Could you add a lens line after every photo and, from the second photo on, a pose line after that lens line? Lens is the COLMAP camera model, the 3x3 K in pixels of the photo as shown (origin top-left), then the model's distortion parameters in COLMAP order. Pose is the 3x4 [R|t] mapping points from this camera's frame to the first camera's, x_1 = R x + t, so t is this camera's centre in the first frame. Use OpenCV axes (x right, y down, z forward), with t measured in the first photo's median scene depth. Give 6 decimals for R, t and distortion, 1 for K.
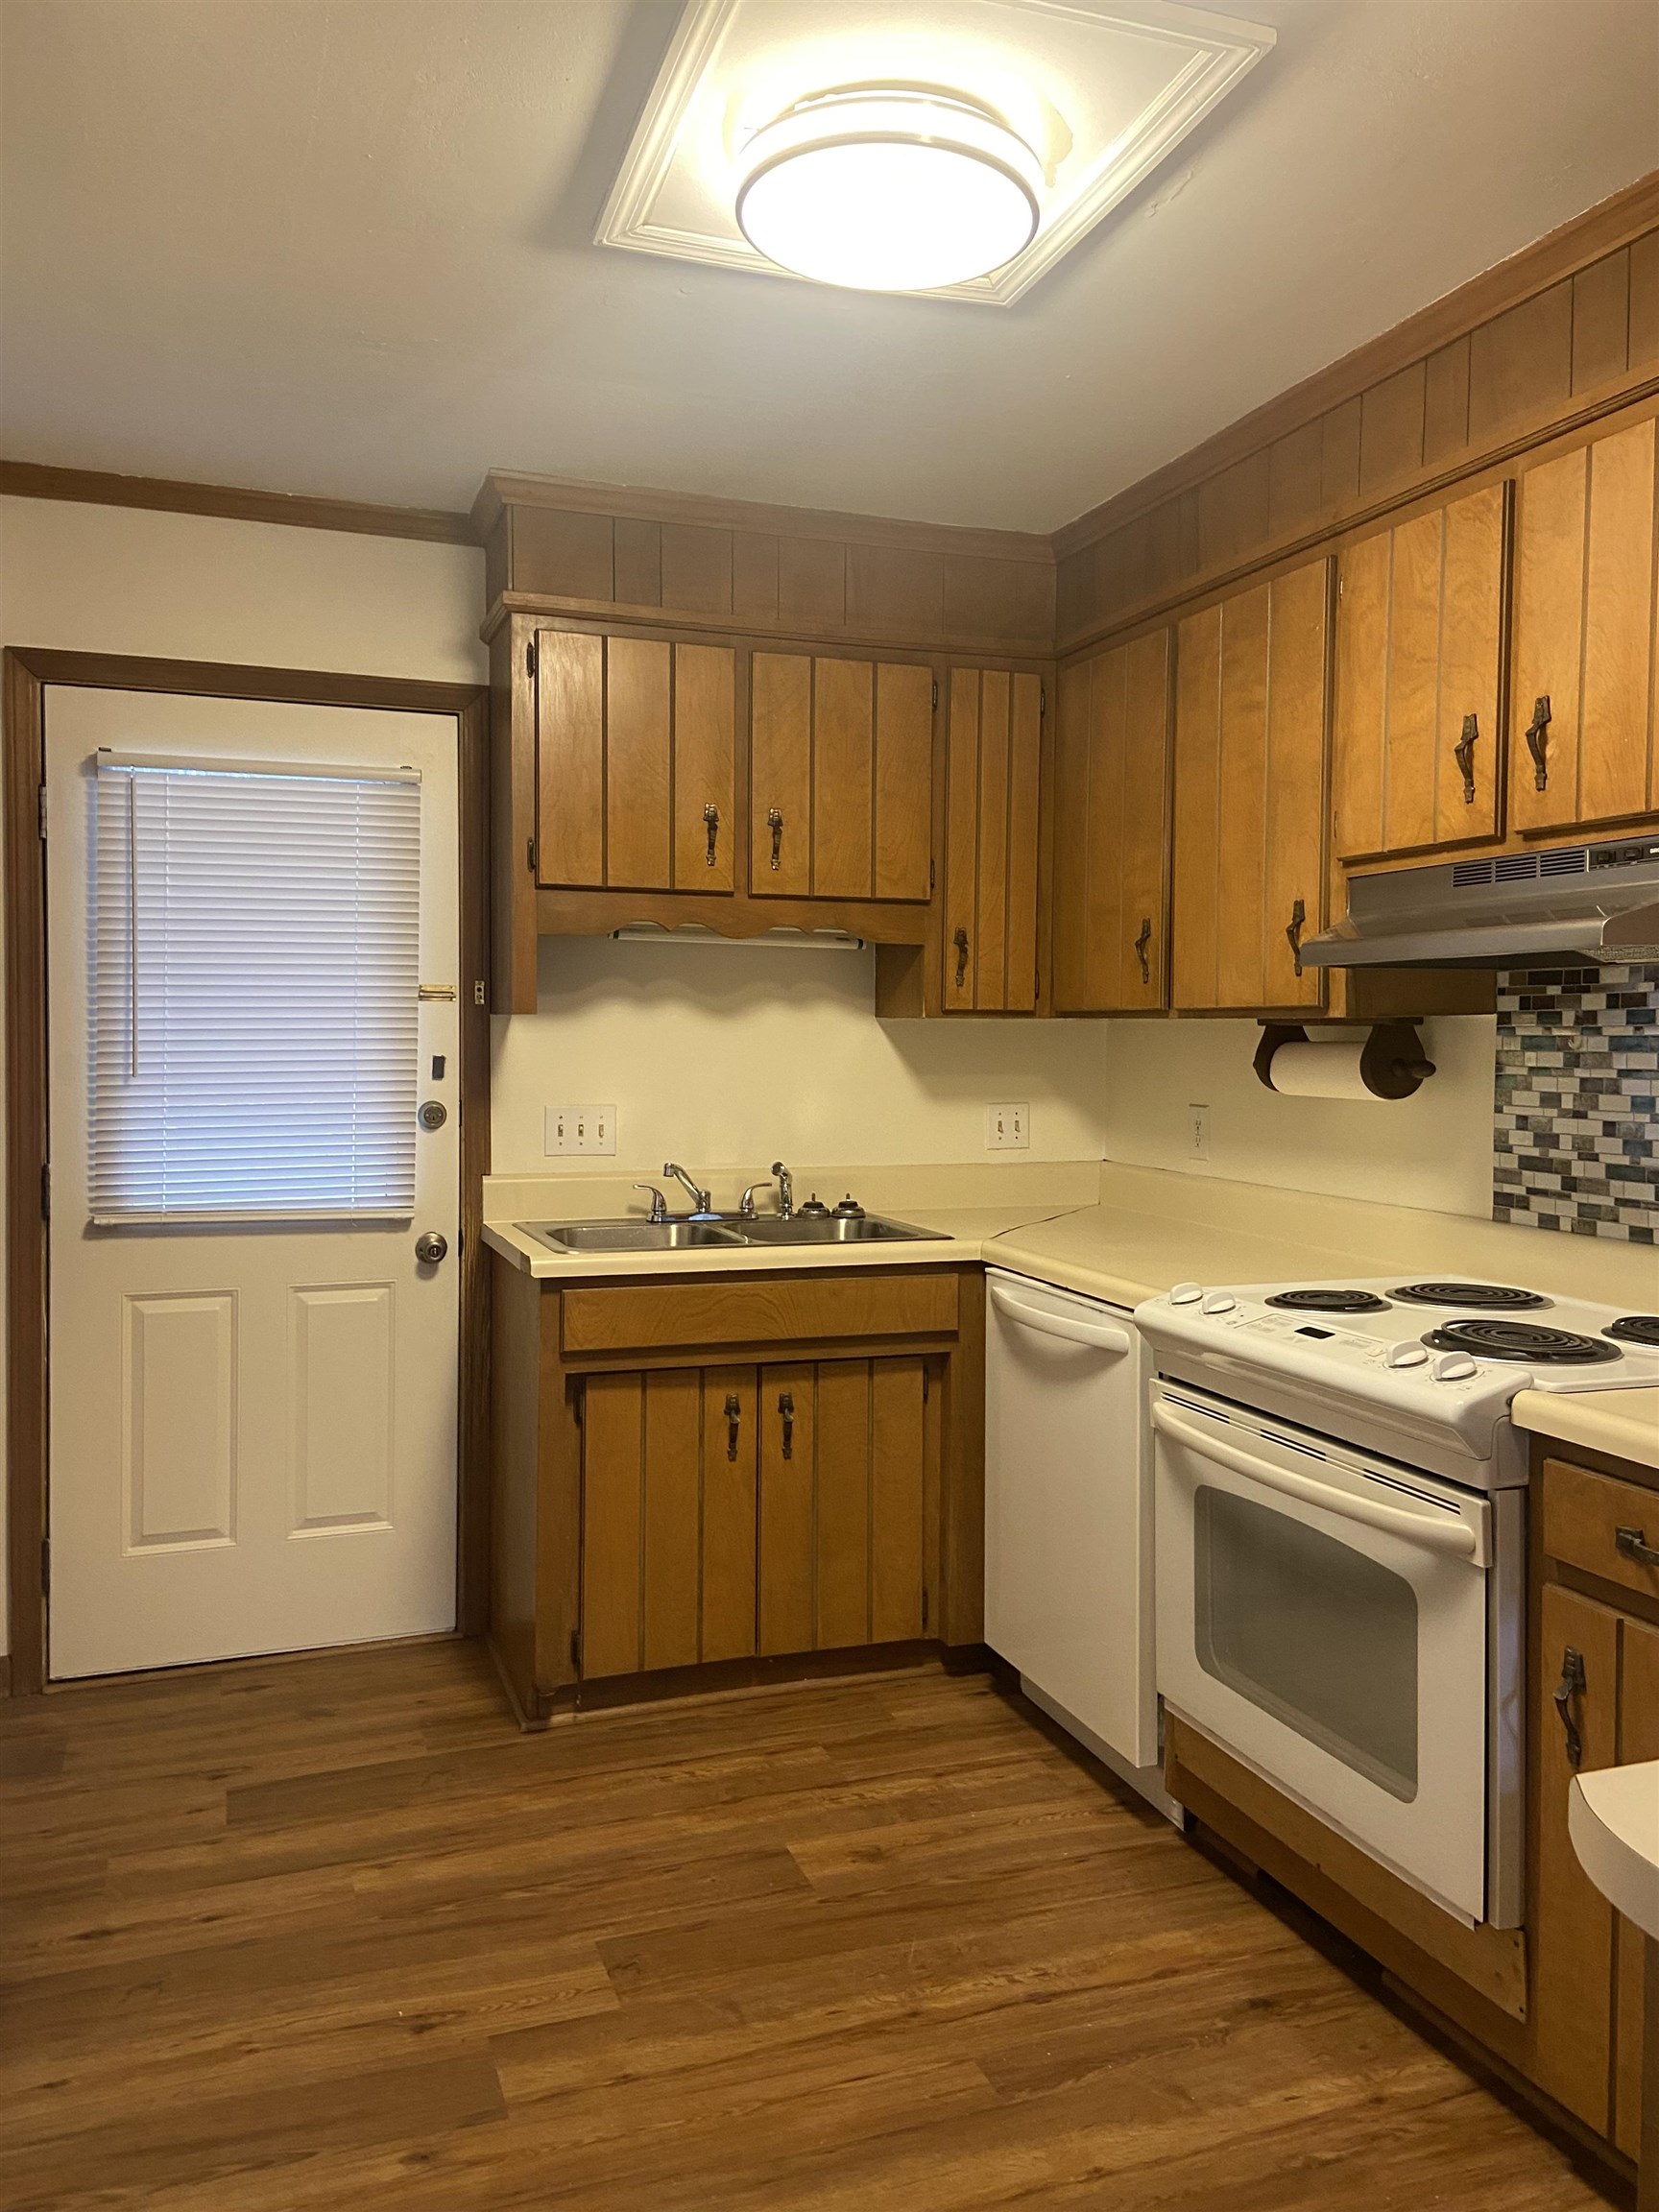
lens RADIAL K [[1662.9, 0, 813.1], [0, 1662.9, 1080.5], [0, 0, 1]] dist [0.068929, -0.061232]
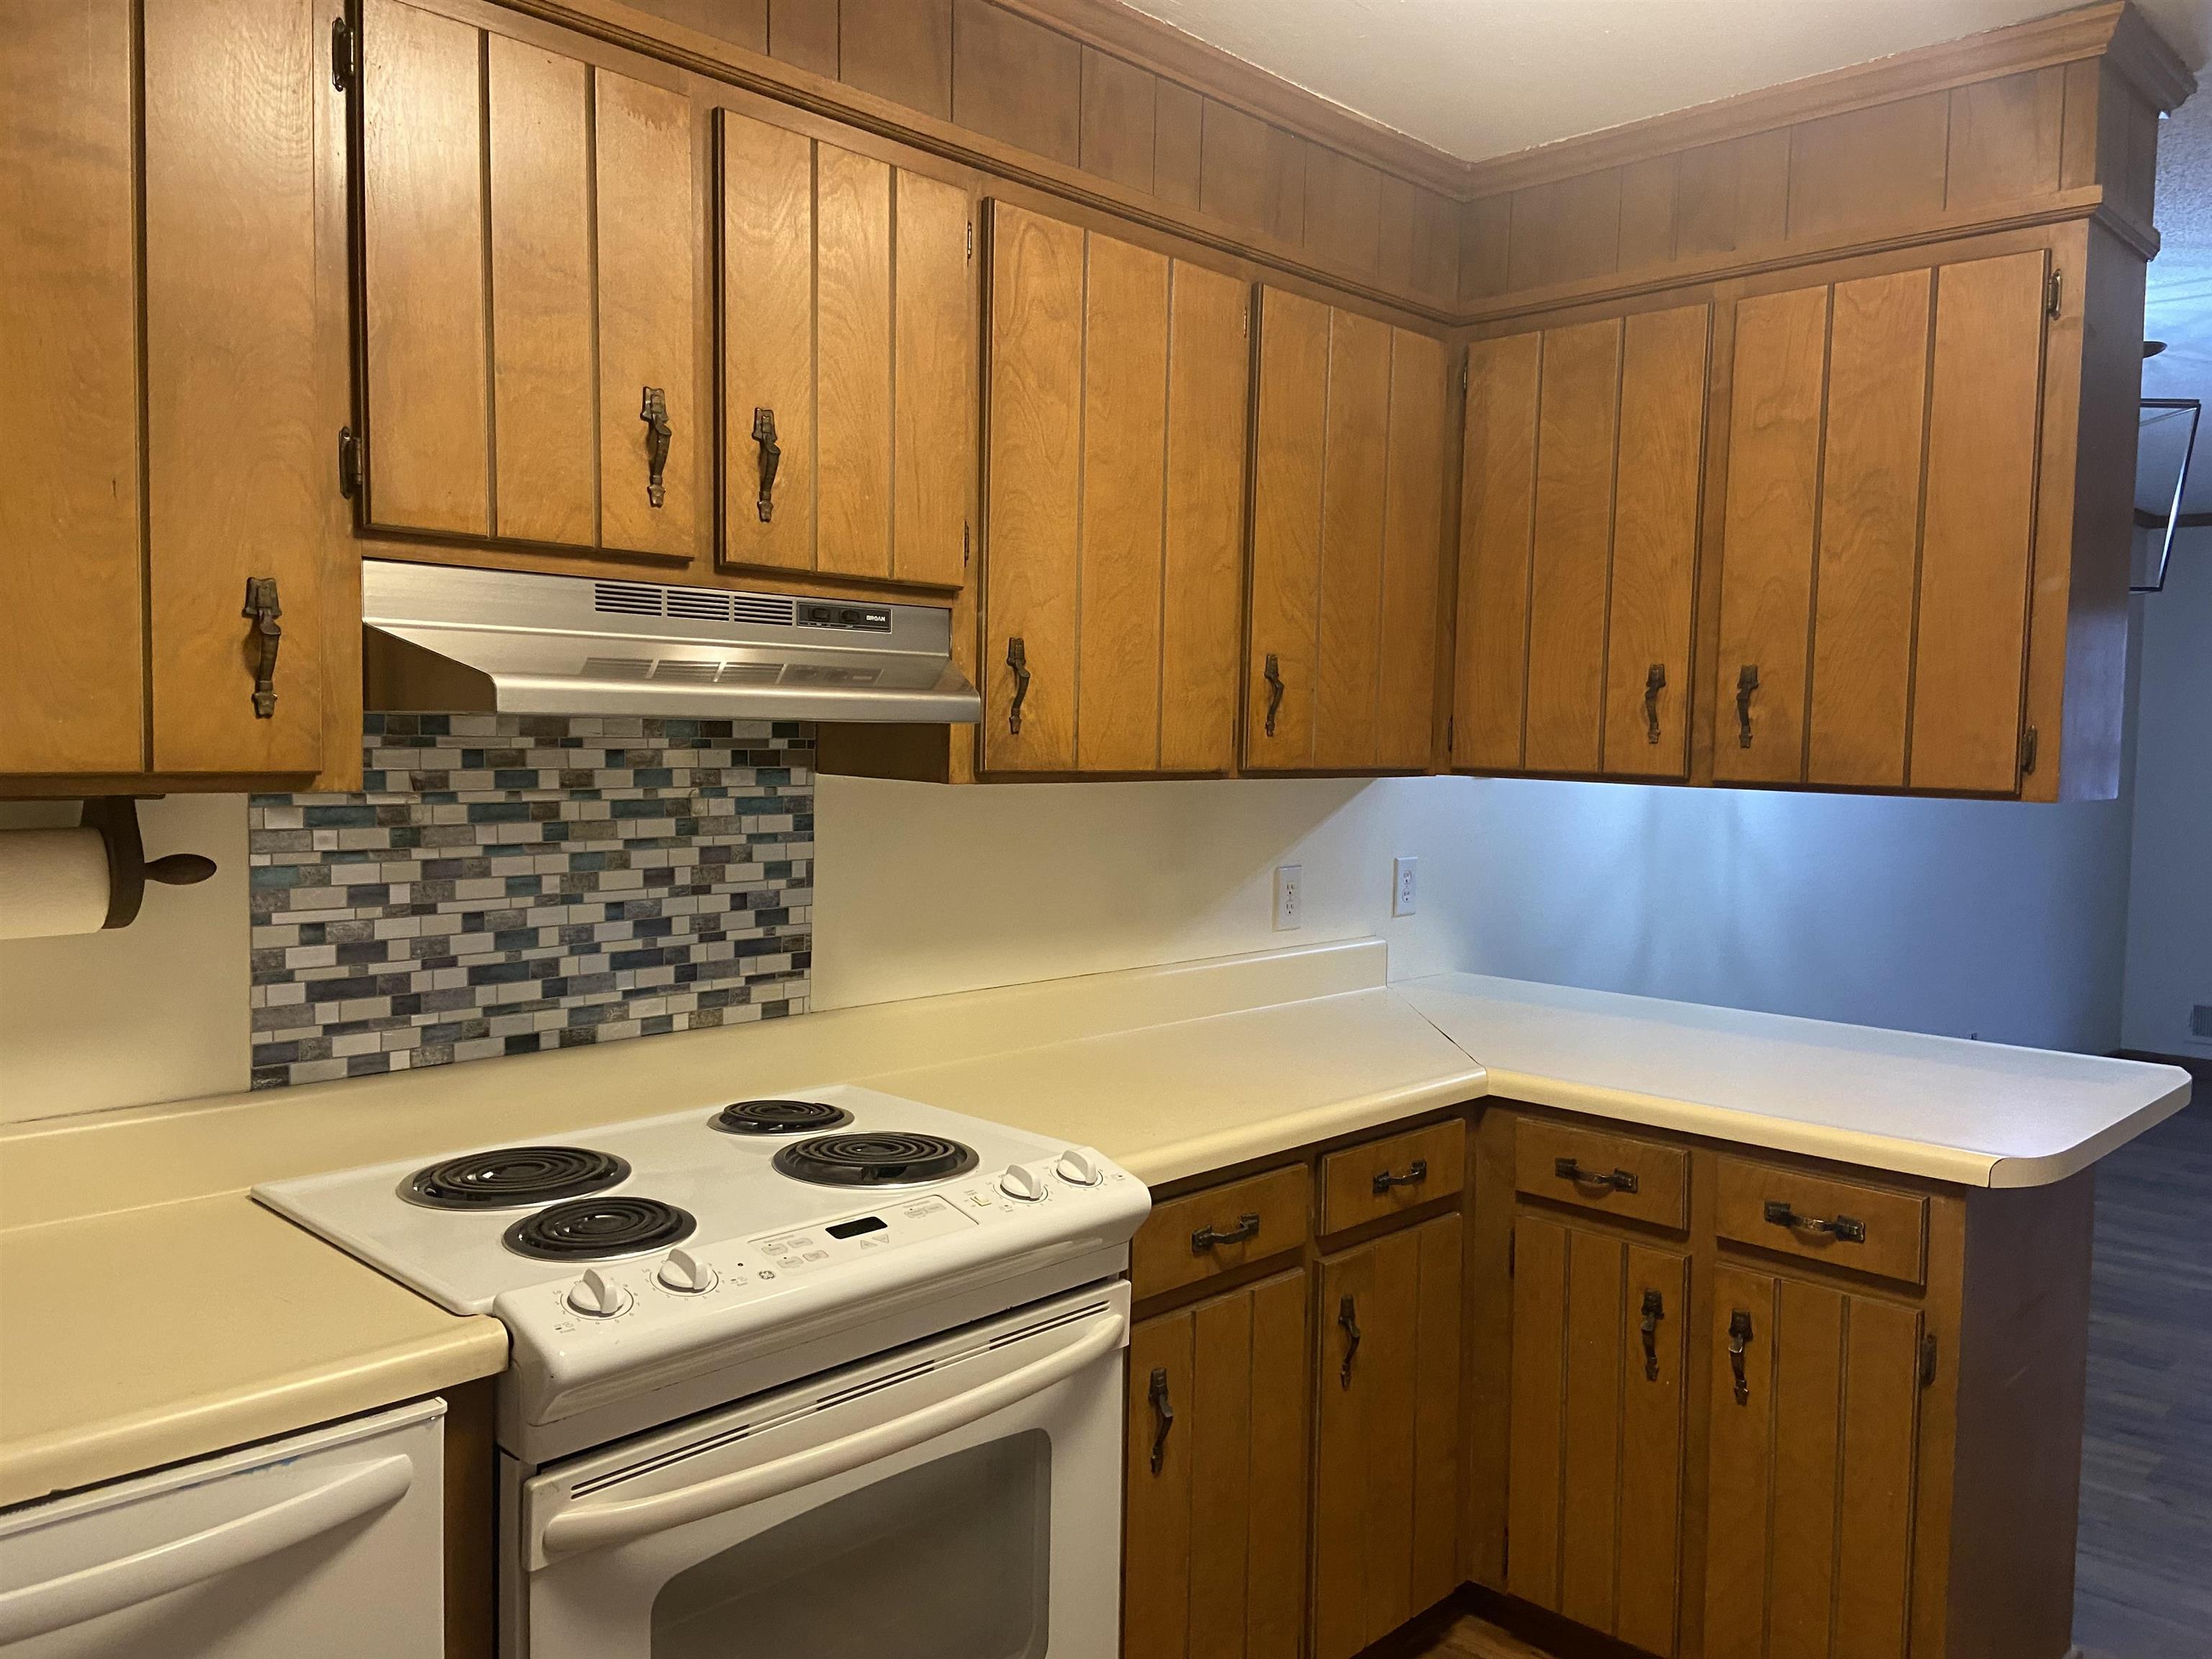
lens RADIAL K [[1662.9, 0, 1098.6], [0, 1662.9, 822.9], [0, 0, 1]] dist [0.068929, -0.061232]
pose [[-0.447235, -0.056346, 0.892640, -0.344070], [0.009412, 0.997662, 0.067691, -0.065949], [-0.894367, 0.038676, -0.445659, 1.064570]]
